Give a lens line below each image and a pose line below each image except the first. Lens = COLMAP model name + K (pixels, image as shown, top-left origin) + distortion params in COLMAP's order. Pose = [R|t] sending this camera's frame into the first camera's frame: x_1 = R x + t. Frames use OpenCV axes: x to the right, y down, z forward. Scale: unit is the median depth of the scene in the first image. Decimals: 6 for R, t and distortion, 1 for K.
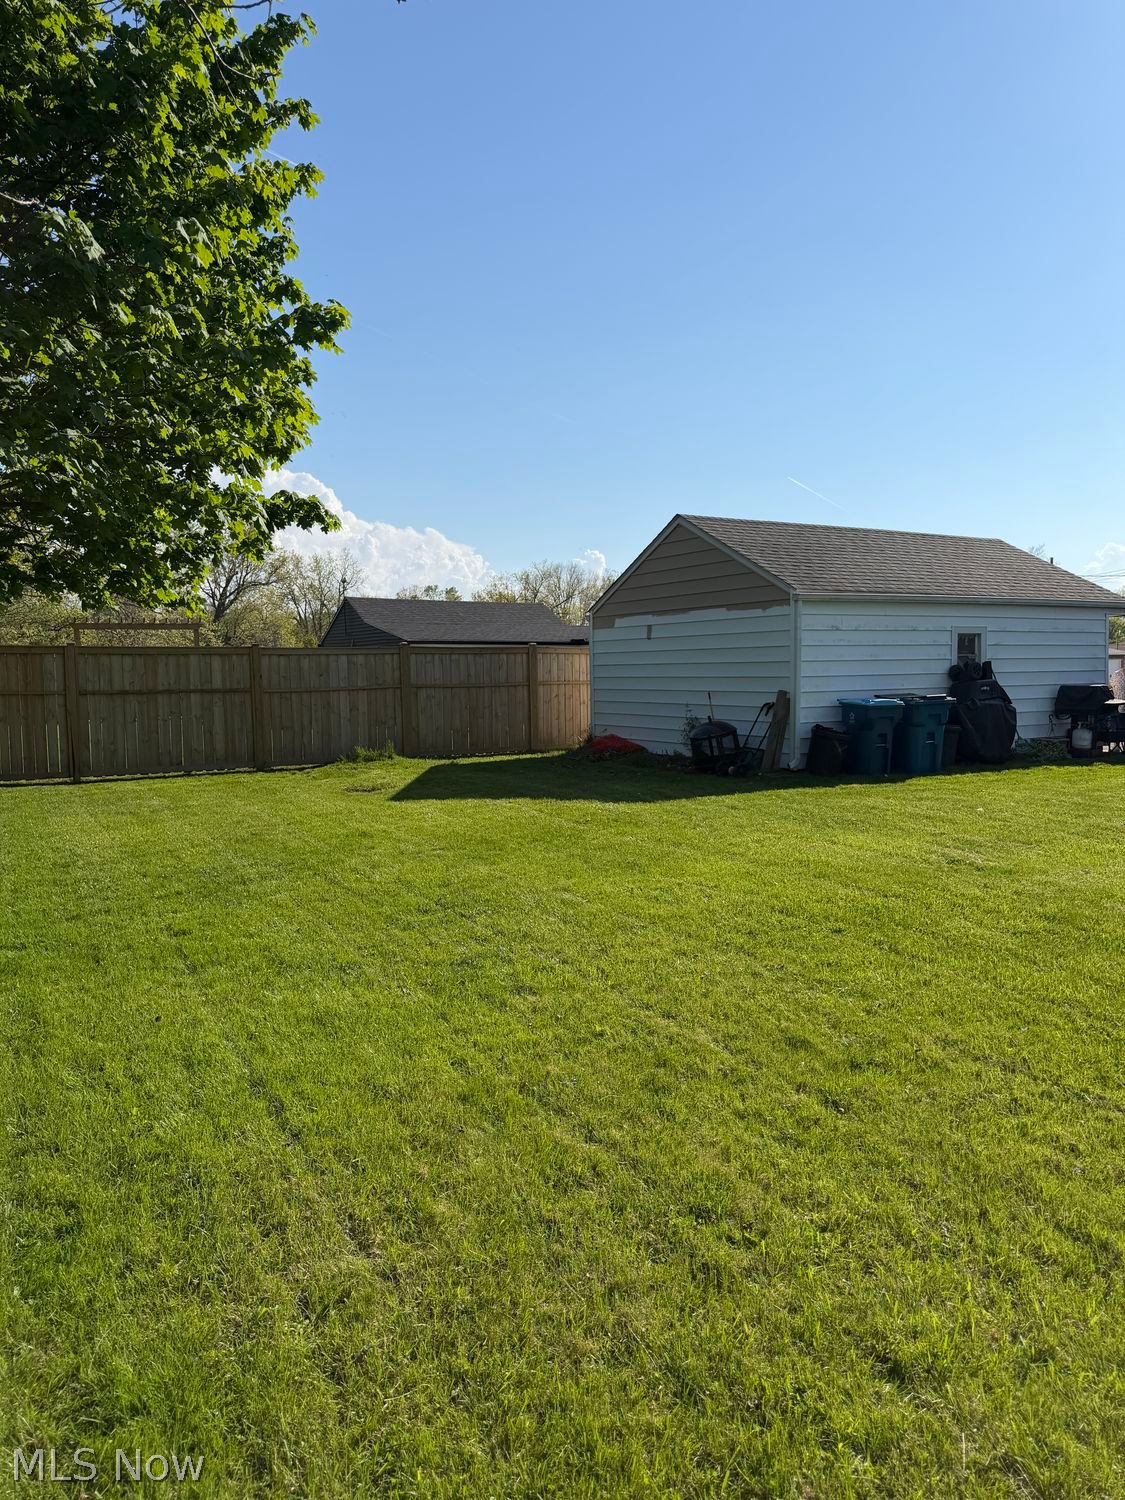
lens RADIAL K [[1087.4, 0, 562.1], [0, 1087.4, 727.4], [0, 0, 1]] dist [0.077767, -0.073132]
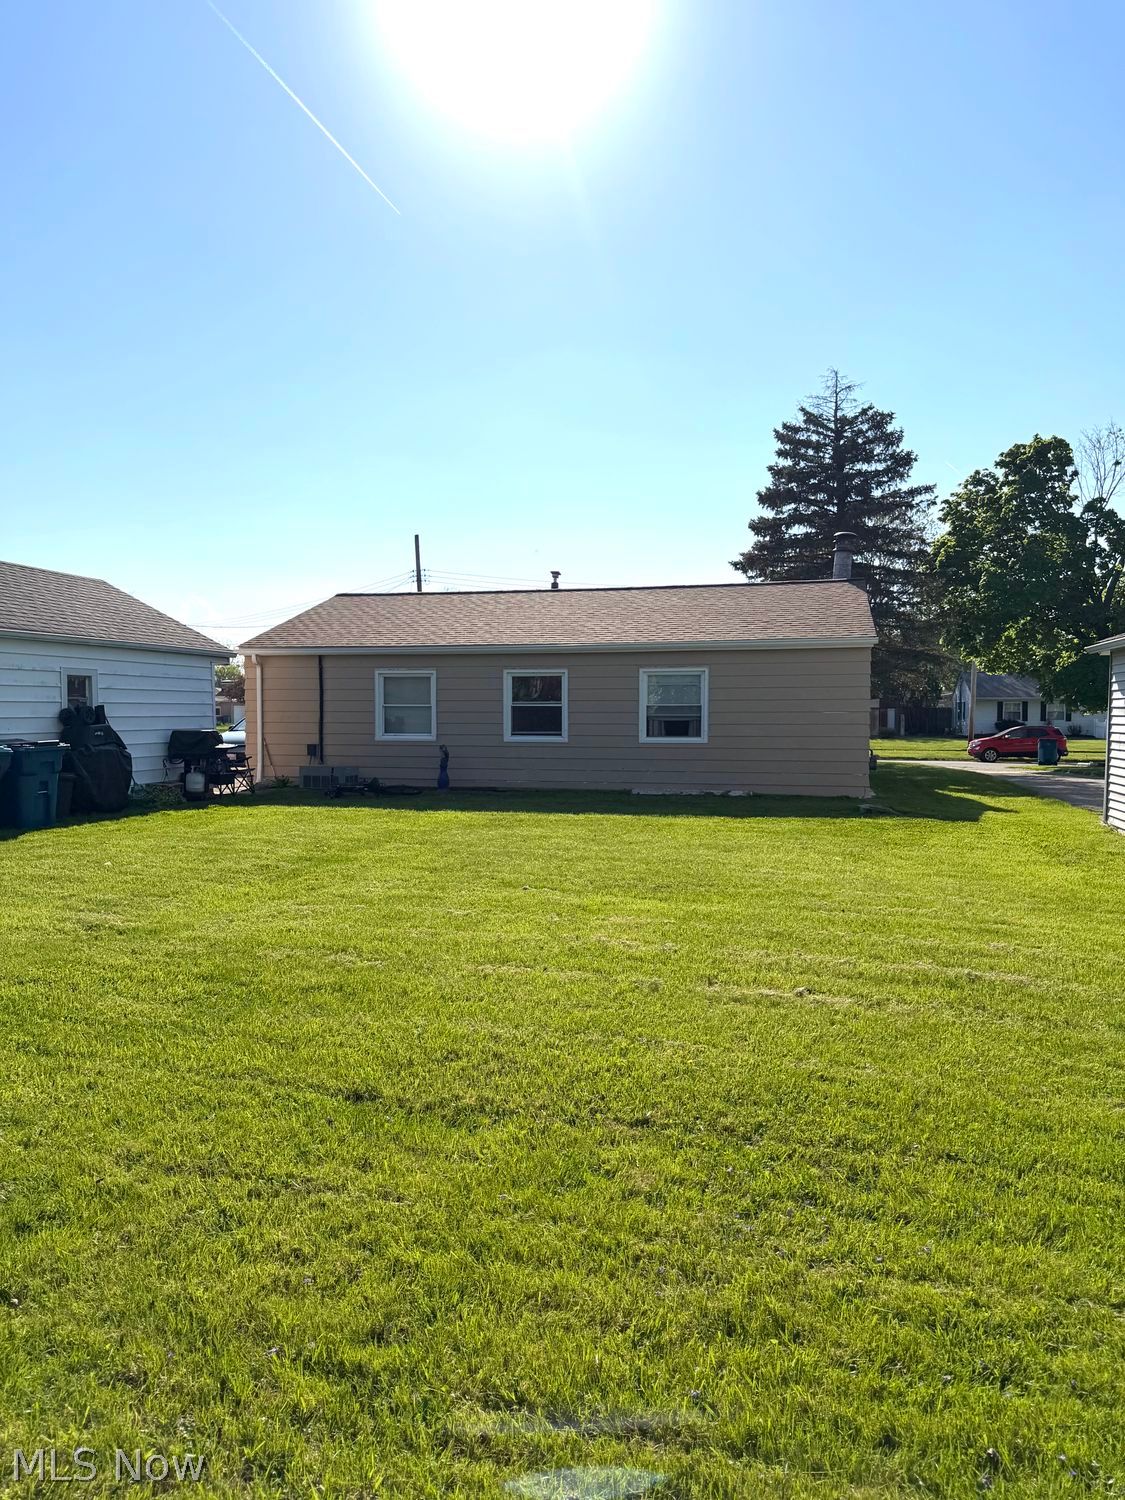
lens RADIAL K [[1059.9, 0, 562.5], [0, 1059.9, 750.0], [0, 0, 1]] dist [-0.001388, -0.004191]
pose [[0.693131, -0.016894, 0.720613, -0.002603], [0.028685, 0.999580, -0.004158, -0.019061], [-0.720240, 0.023553, 0.693325, 0.232228]]
